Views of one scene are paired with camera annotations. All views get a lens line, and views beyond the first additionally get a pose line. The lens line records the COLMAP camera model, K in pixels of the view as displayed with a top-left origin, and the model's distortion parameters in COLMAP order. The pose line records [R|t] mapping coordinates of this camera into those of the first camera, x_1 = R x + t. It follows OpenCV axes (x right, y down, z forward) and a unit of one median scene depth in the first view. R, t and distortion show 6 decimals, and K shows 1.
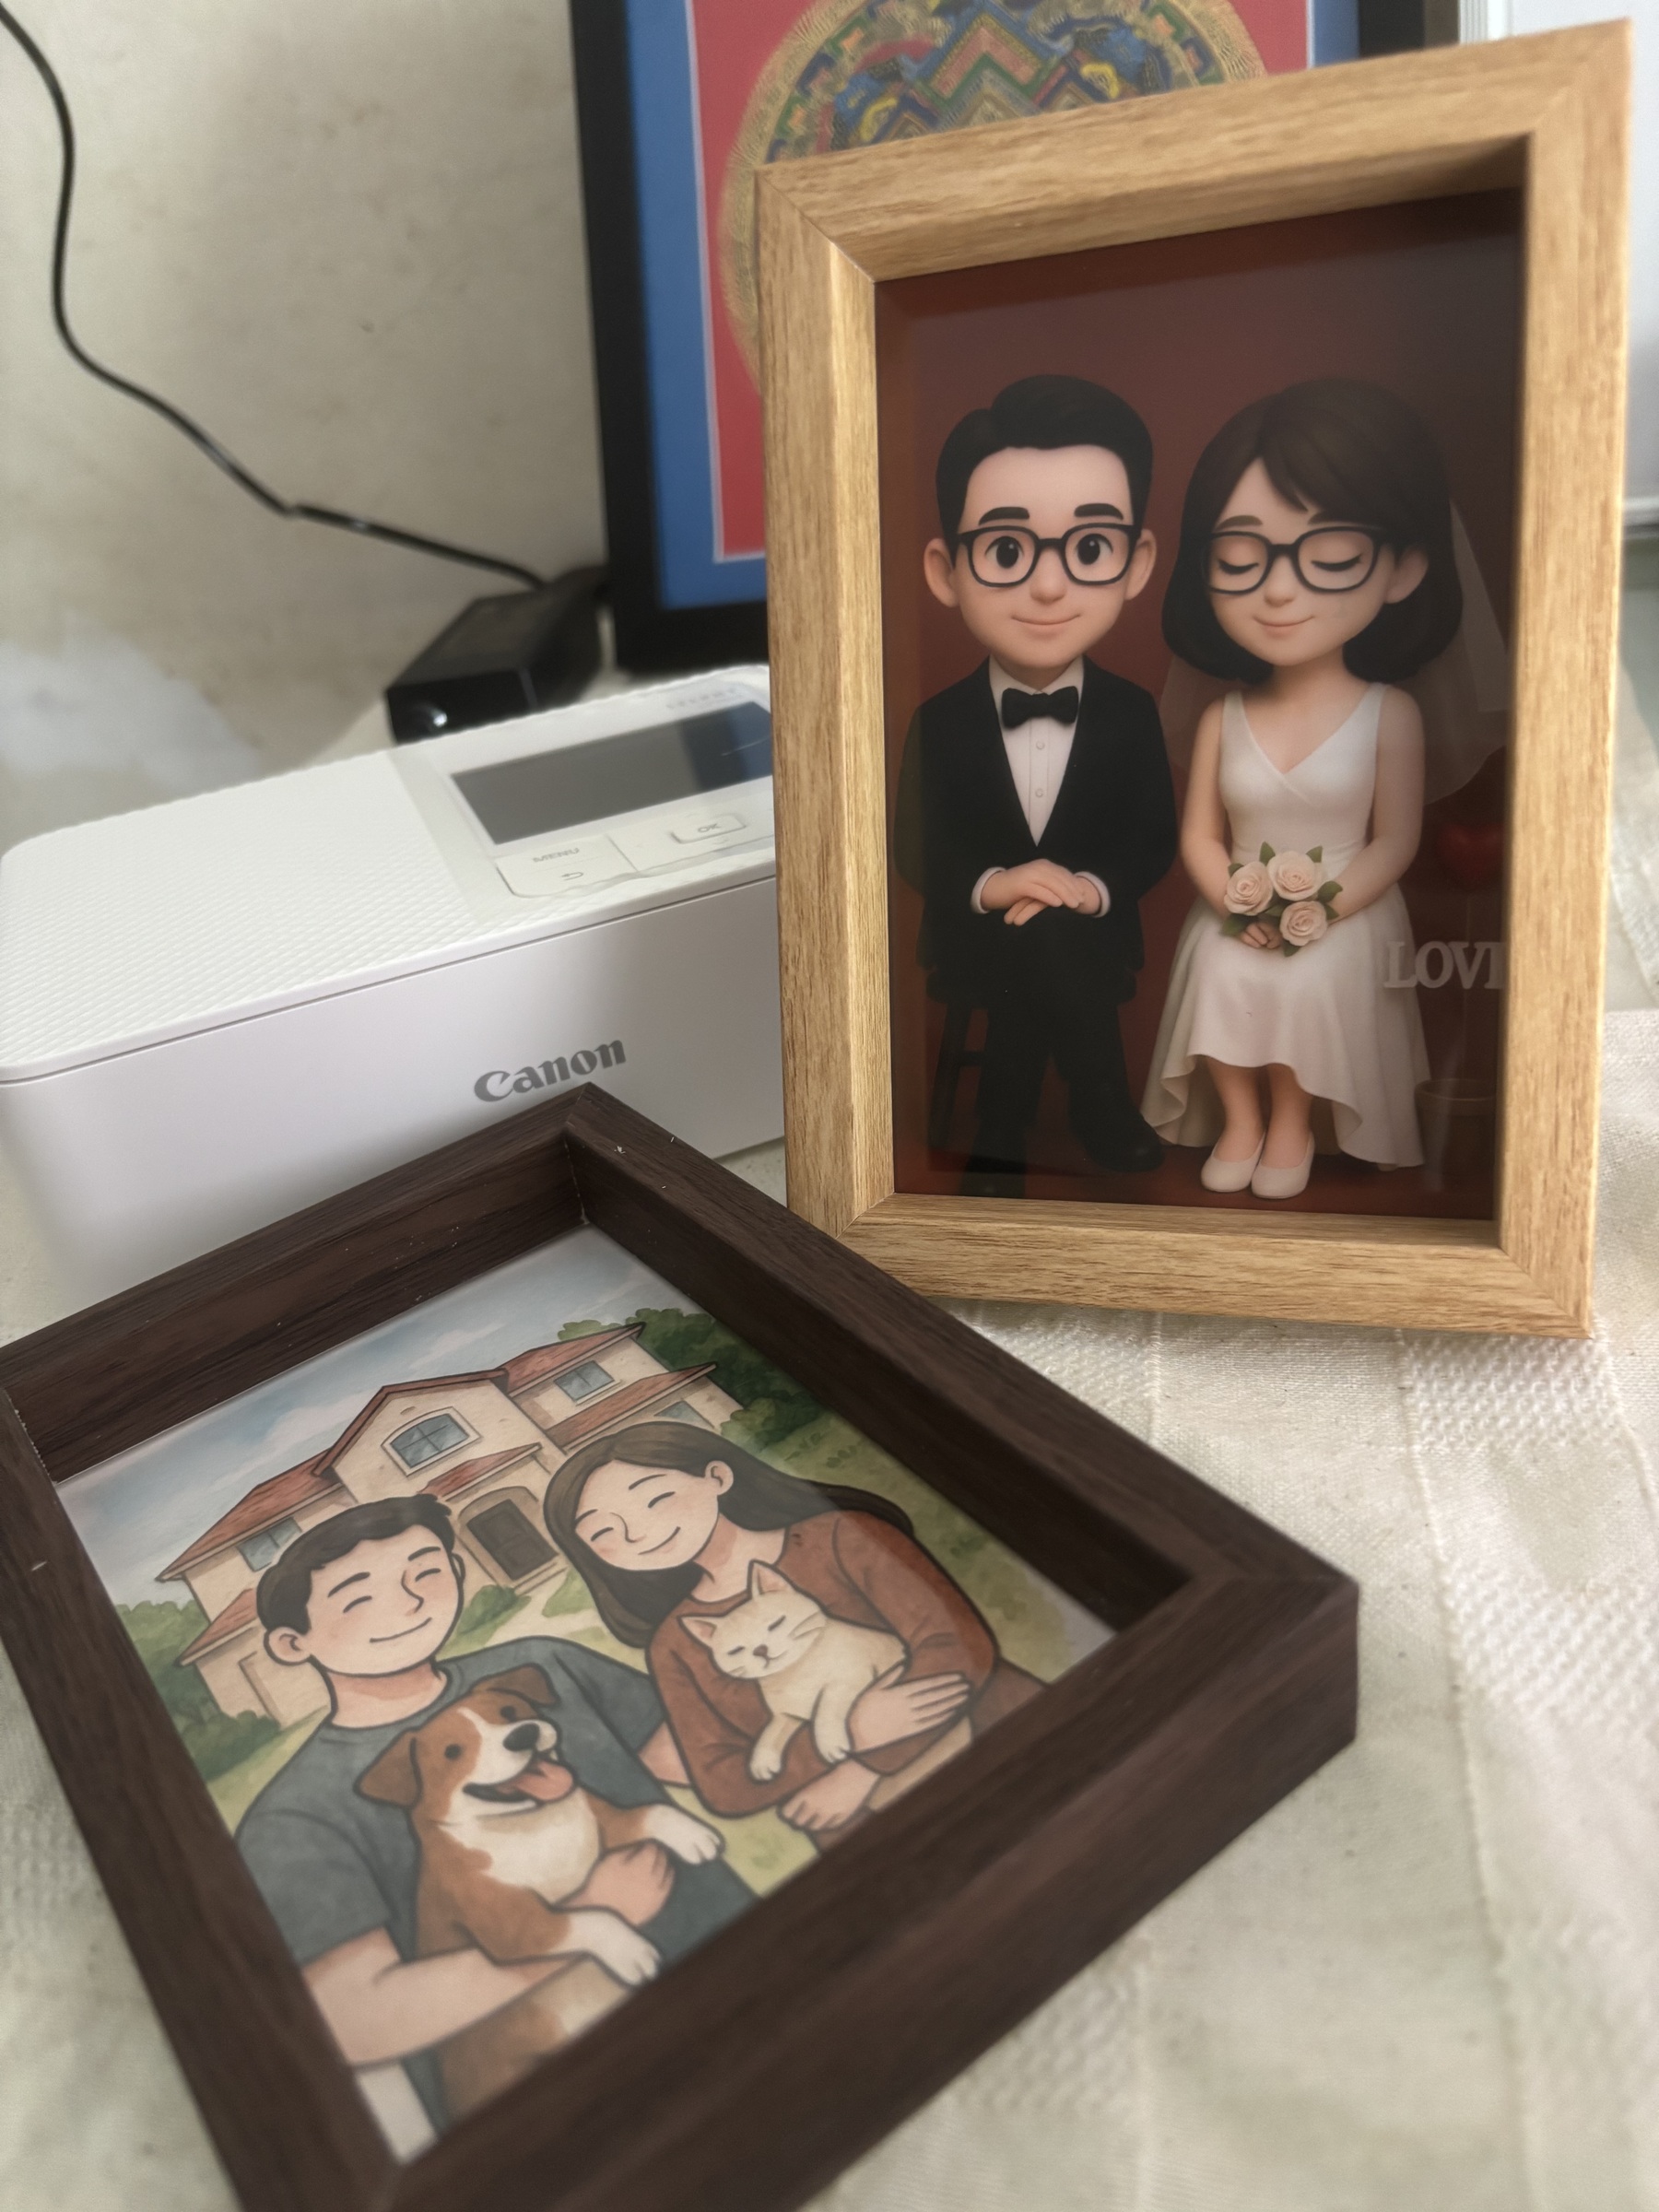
lens RADIAL K [[1750.4, 0, 802.2], [0, 1750.4, 1113.9], [0, 0, 1]] dist [0.034977, -0.098093]
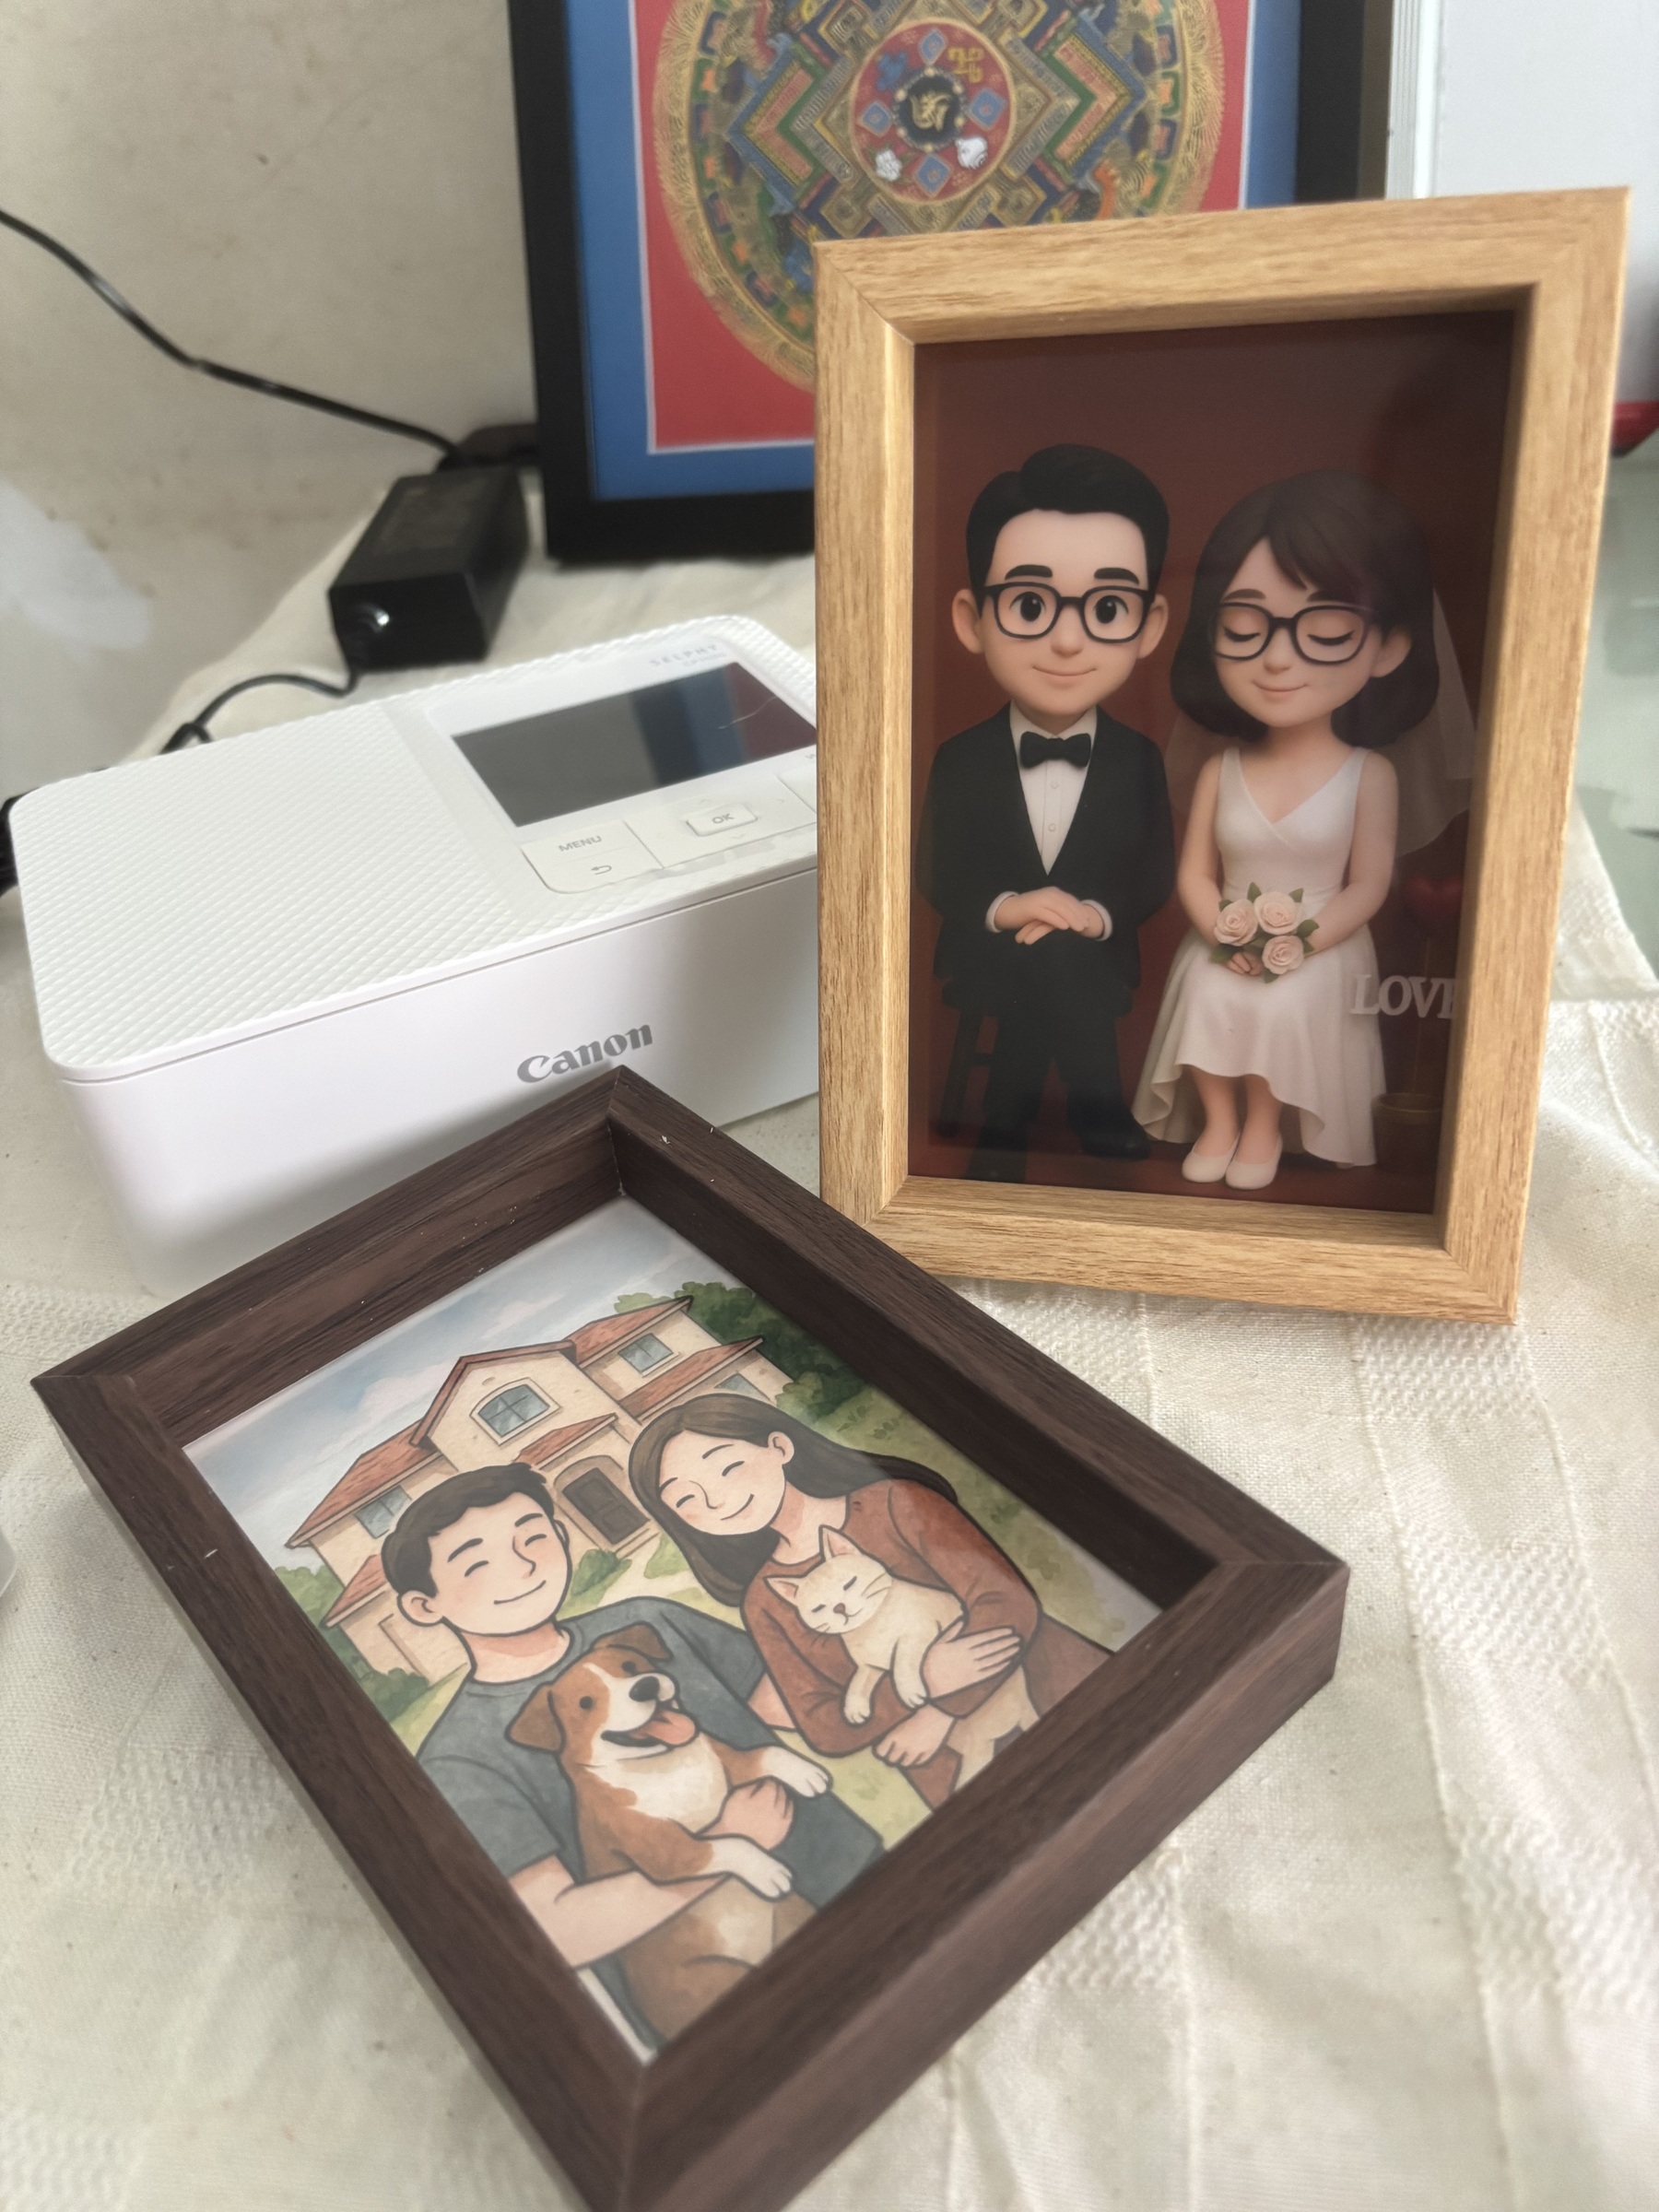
lens RADIAL K [[1754.2, 0, 804.8], [0, 1754.2, 1125.8], [0, 0, 1]] dist [0.070343, -0.180493]
pose [[0.995918, -0.003931, 0.090175, -0.127854], [-0.007208, 0.992398, 0.122863, -0.138077], [-0.089972, -0.123011, 0.988318, -0.116065]]
